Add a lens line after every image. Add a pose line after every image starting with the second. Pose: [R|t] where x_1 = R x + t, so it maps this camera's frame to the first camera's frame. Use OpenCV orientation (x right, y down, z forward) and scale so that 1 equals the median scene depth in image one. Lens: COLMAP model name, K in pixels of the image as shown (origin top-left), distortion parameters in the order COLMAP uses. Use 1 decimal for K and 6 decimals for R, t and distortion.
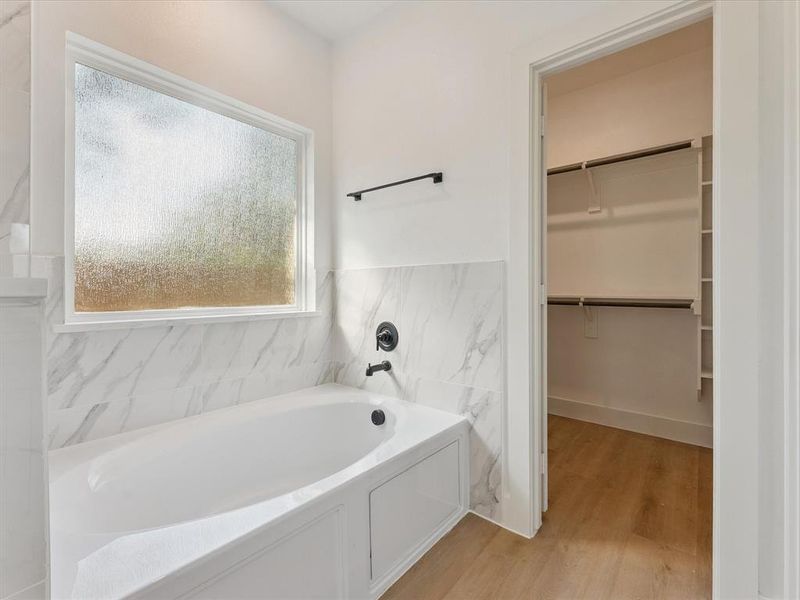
lens RADIAL K [[363.5, 0, 403.9], [0, 363.5, 289.8], [0, 0, 1]] dist [-0.000888, -0.000173]
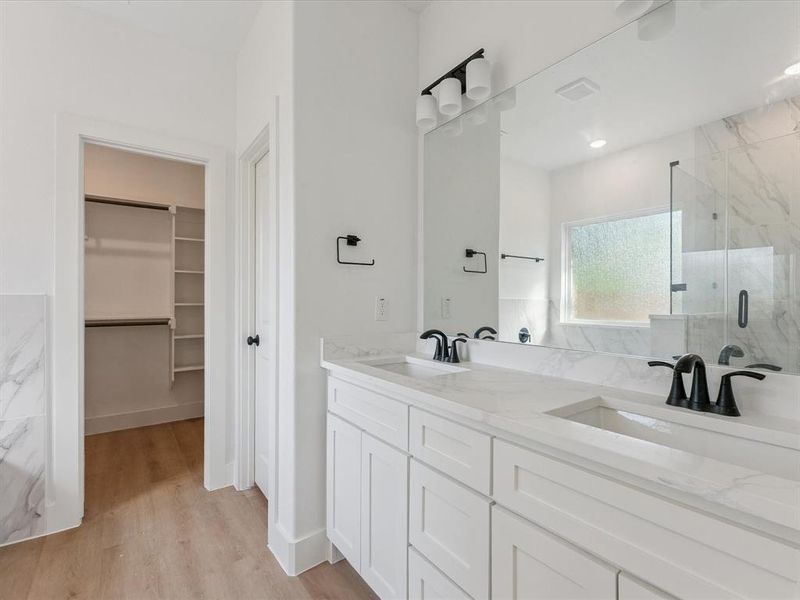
lens RADIAL K [[363.5, 0, 403.9], [0, 363.5, 289.8], [0, 0, 1]] dist [-0.000888, -0.000173]
pose [[0.222170, 0.025313, 0.974679, -0.566009], [0.004456, 0.999626, -0.026976, -0.061088], [-0.974998, 0.010336, 0.221974, -0.310165]]
